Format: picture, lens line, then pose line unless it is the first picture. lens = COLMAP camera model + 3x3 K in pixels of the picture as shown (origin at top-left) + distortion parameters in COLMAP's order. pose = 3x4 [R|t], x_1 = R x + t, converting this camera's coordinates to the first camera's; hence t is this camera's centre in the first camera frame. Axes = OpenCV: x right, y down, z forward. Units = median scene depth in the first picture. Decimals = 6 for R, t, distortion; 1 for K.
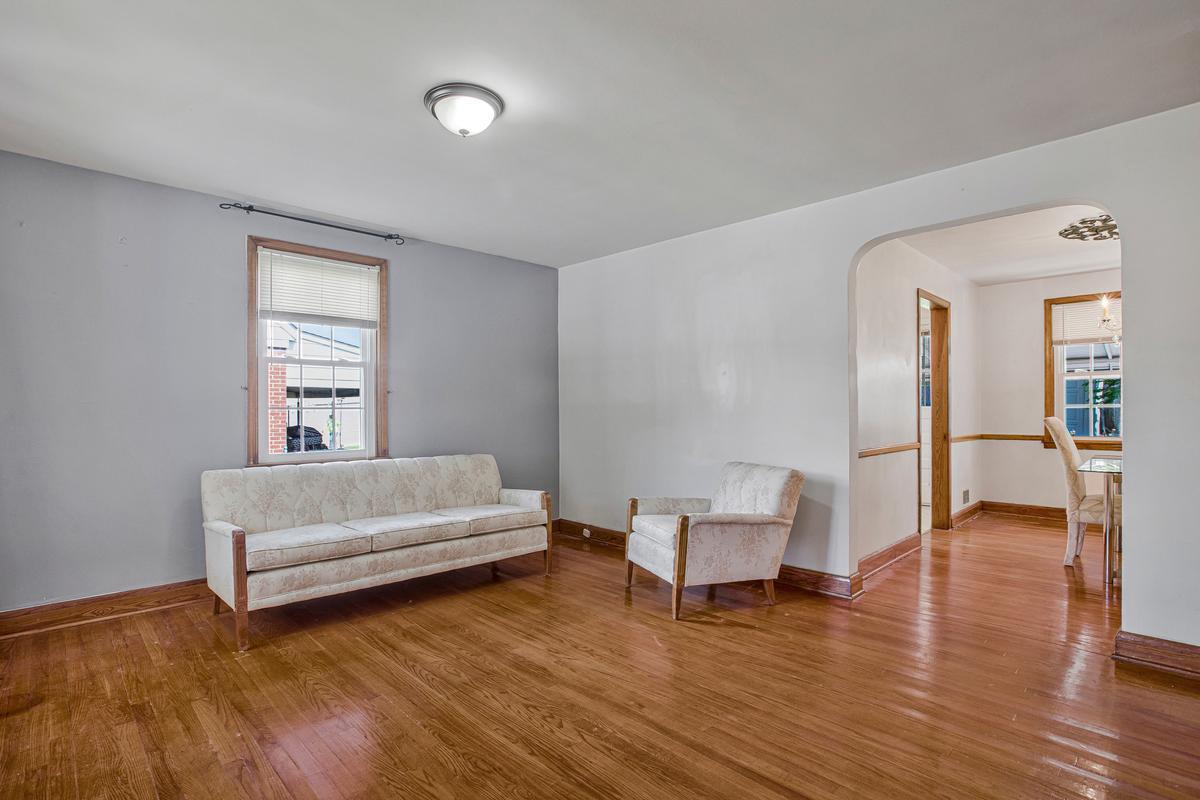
lens RADIAL K [[592.6, 0, 580.2], [0, 592.6, 410.2], [0, 0, 1]] dist [-0.085898, 0.059150]
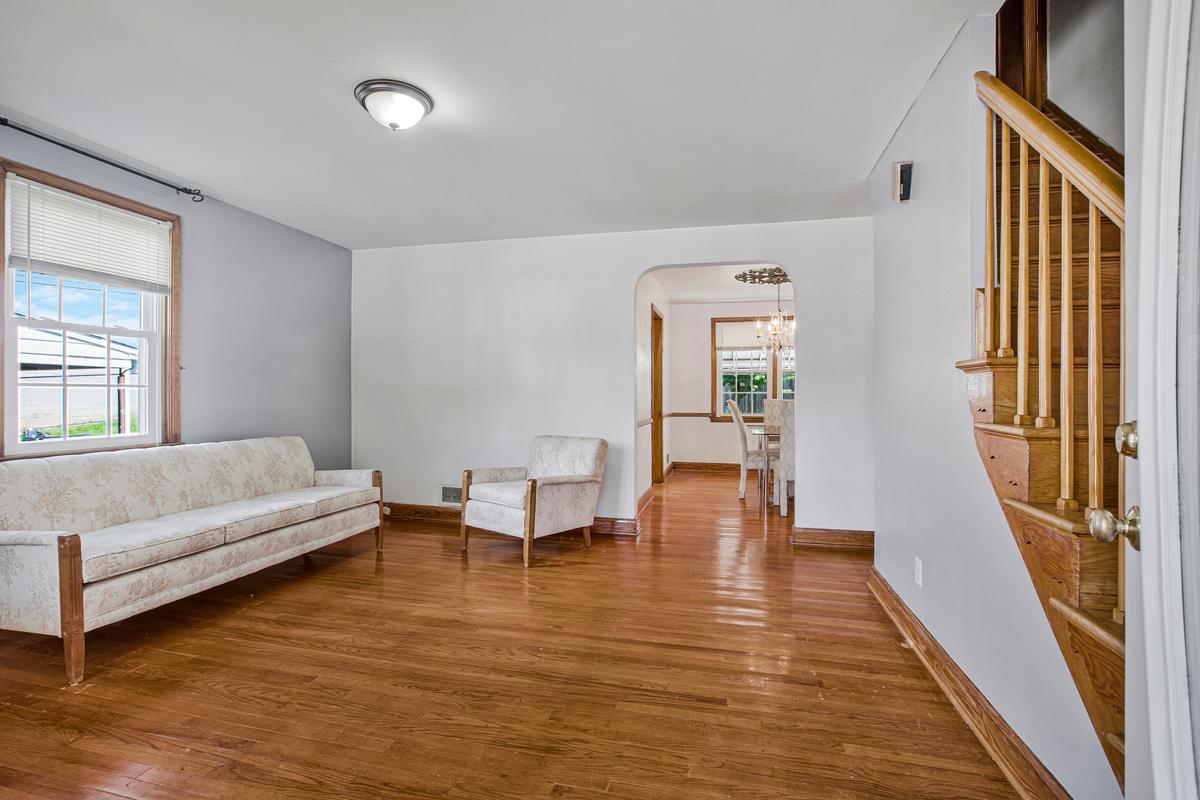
lens RADIAL K [[564.3, 0, 600.6], [0, 564.3, 392.4], [0, 0, 1]] dist [-0.037938, 0.014592]
pose [[0.838955, 0.009979, 0.544109, -0.313377], [-0.007219, 0.999948, -0.007208, 0.007971], [-0.544153, 0.002119, 0.838983, -0.040072]]
